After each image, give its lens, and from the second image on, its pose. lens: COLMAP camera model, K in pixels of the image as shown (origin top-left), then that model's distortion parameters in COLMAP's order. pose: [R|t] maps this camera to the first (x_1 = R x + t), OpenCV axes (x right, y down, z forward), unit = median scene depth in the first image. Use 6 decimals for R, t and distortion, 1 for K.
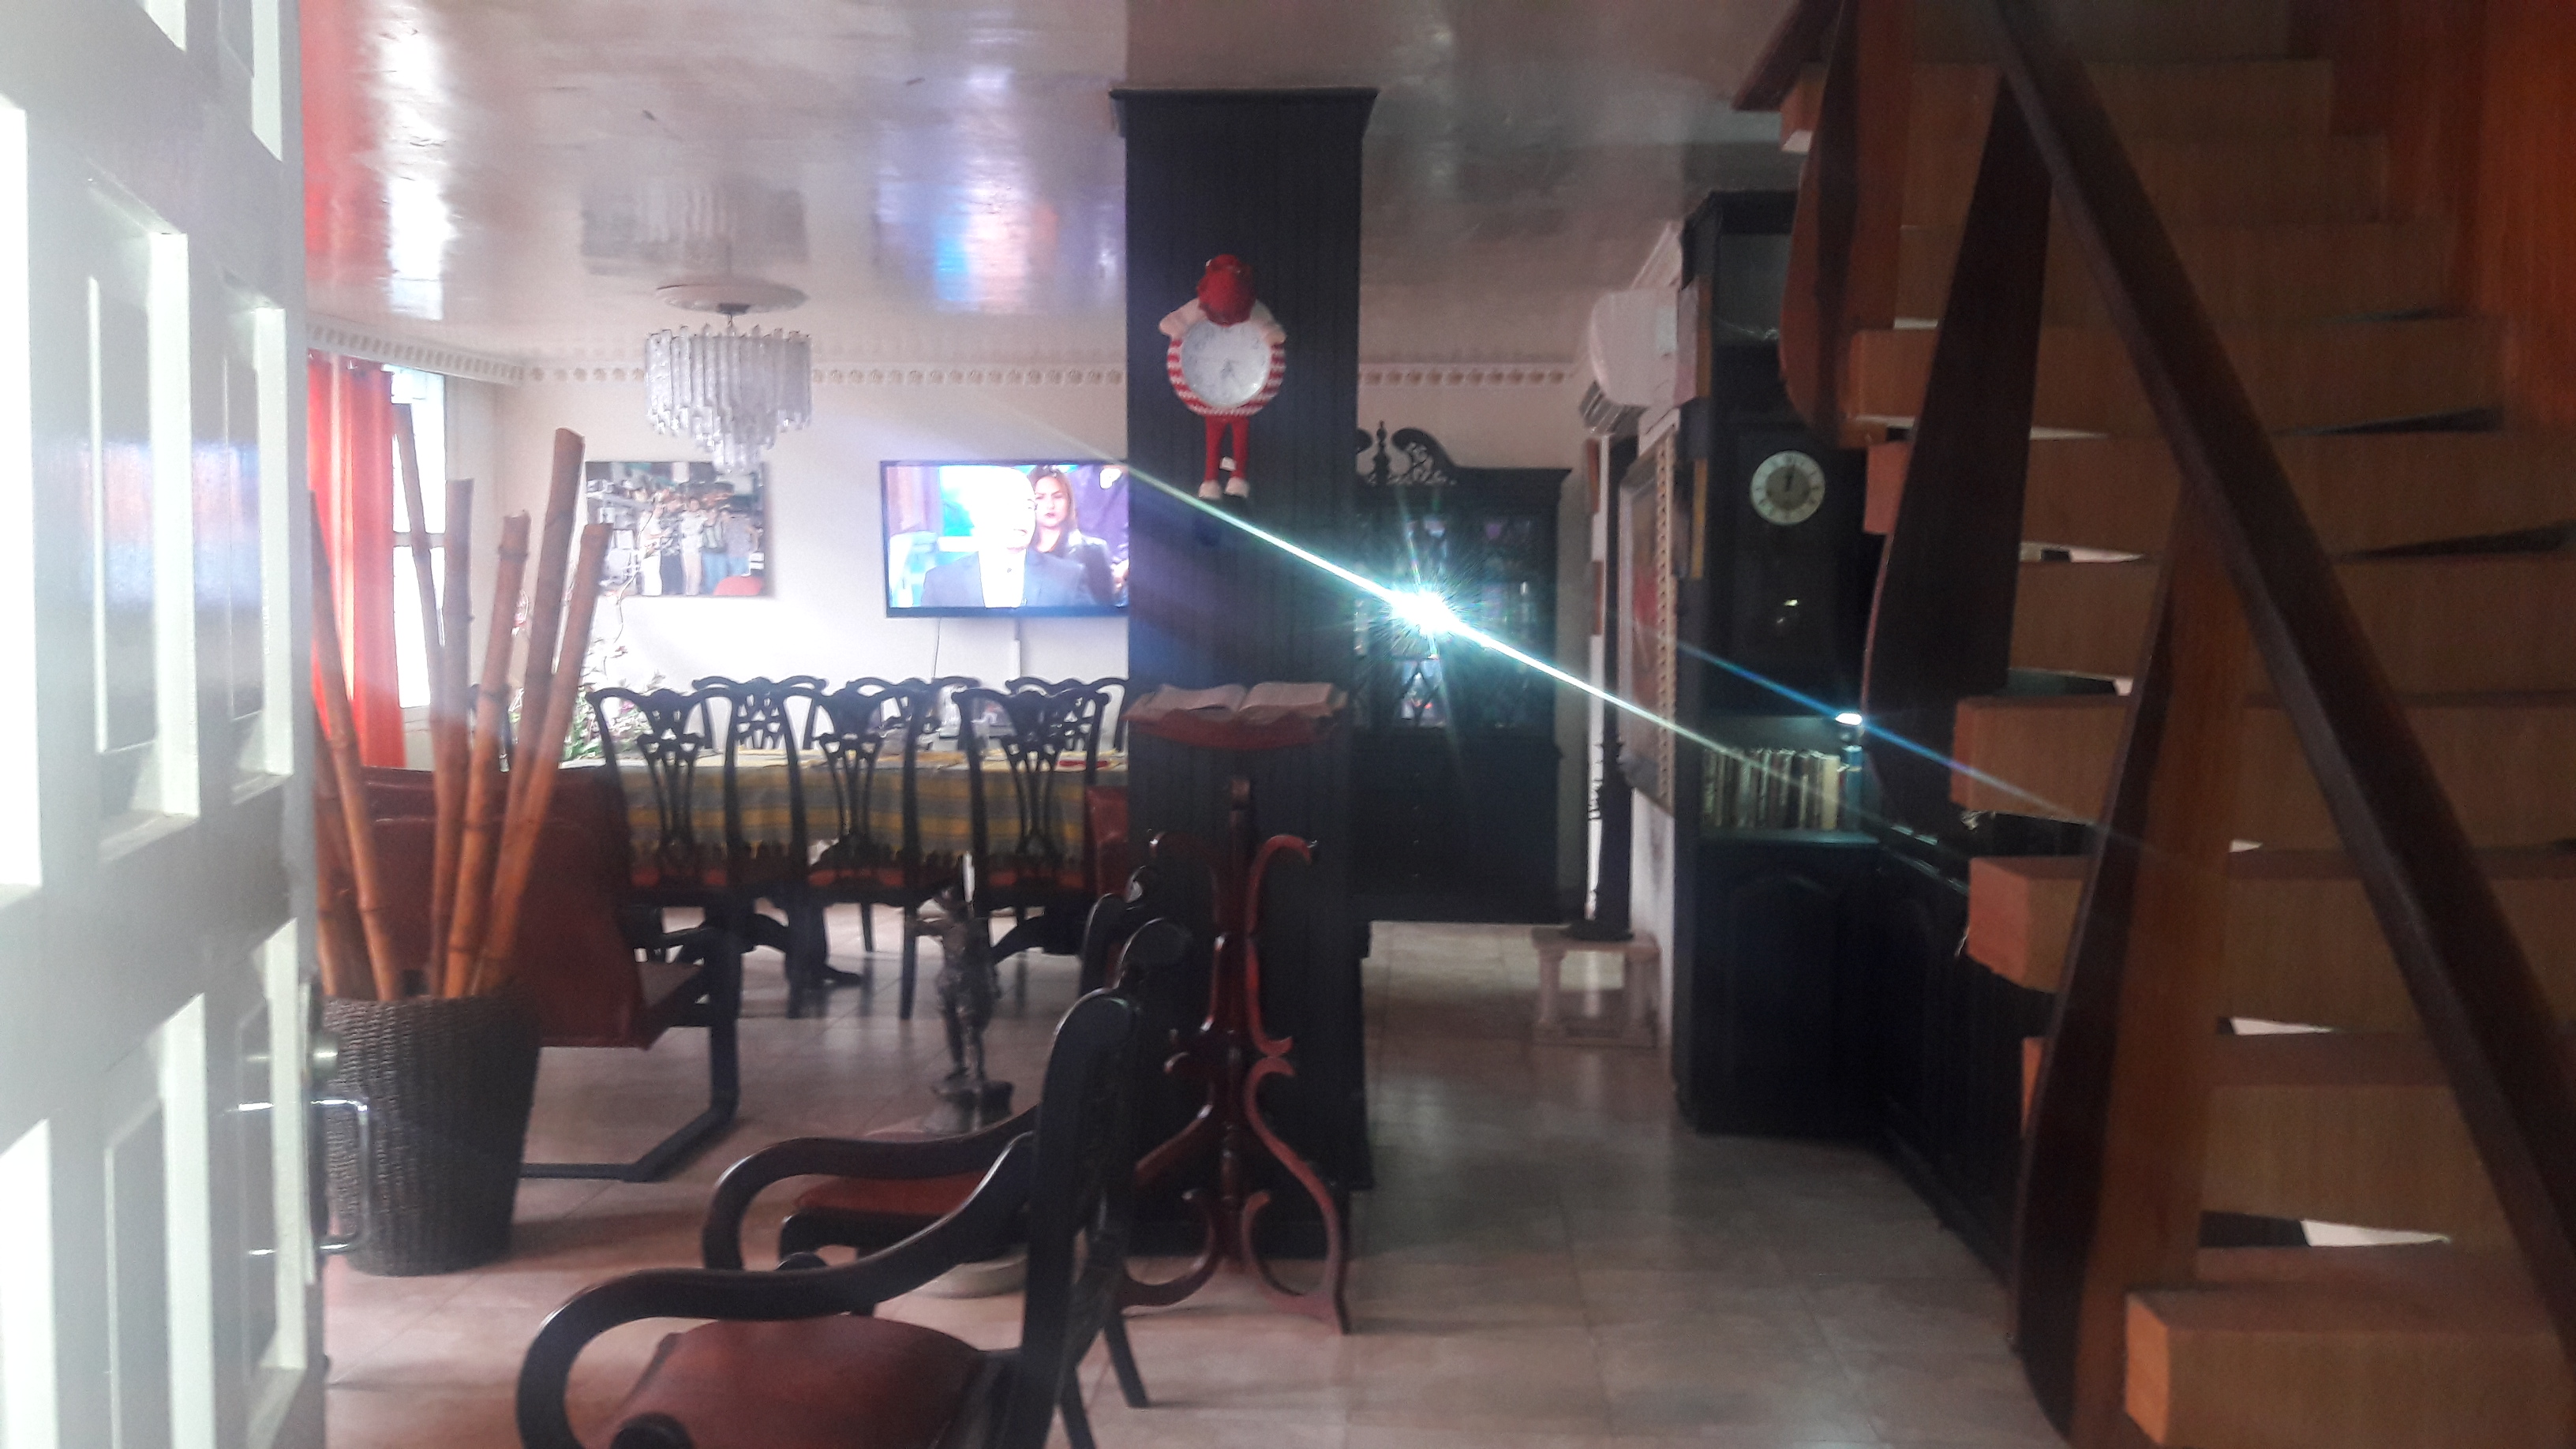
lens RADIAL K [[2183.6, 0, 1286.2], [0, 2183.6, 729.2], [0, 0, 1]] dist [0.117523, -0.186240]
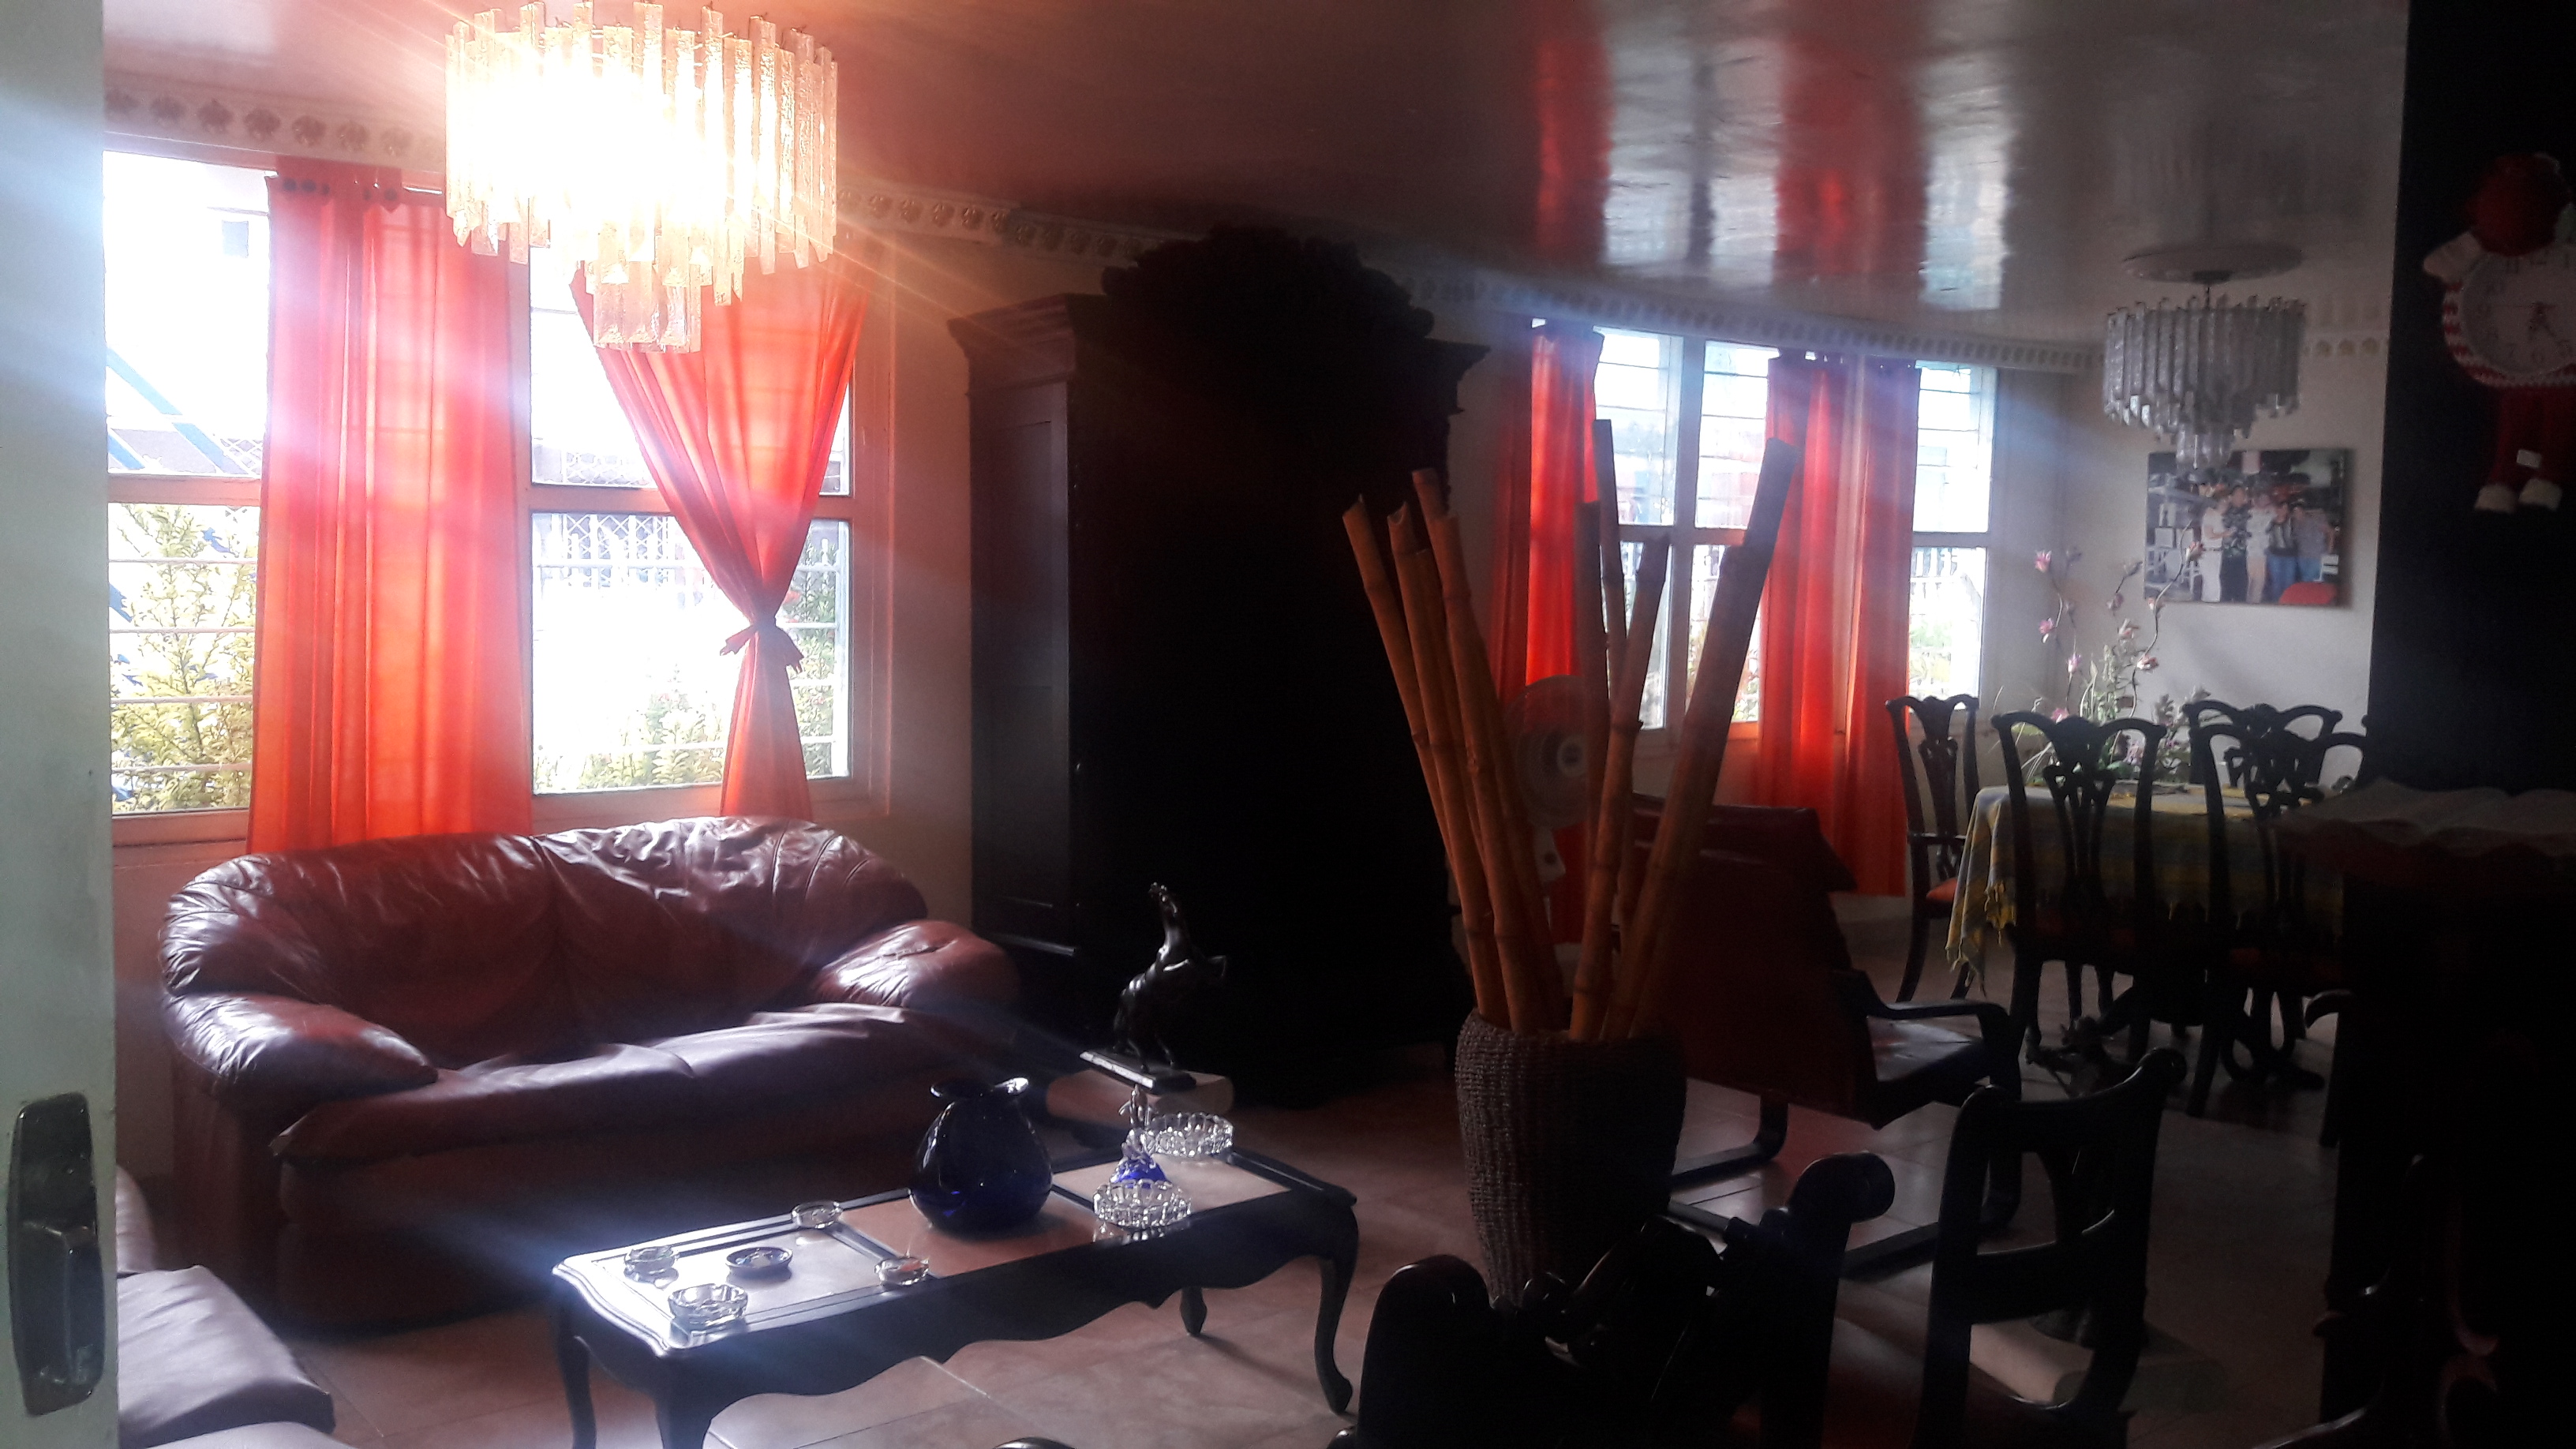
lens RADIAL K [[2183.6, 0, 1282.1], [0, 2183.6, 721.4], [0, 0, 1]] dist [0.117523, -0.186240]
pose [[0.707506, 0.066968, -0.703527, 0.110245], [-0.064708, 0.997457, 0.029872, -0.020471], [0.703739, 0.024389, 0.710040, 0.137361]]
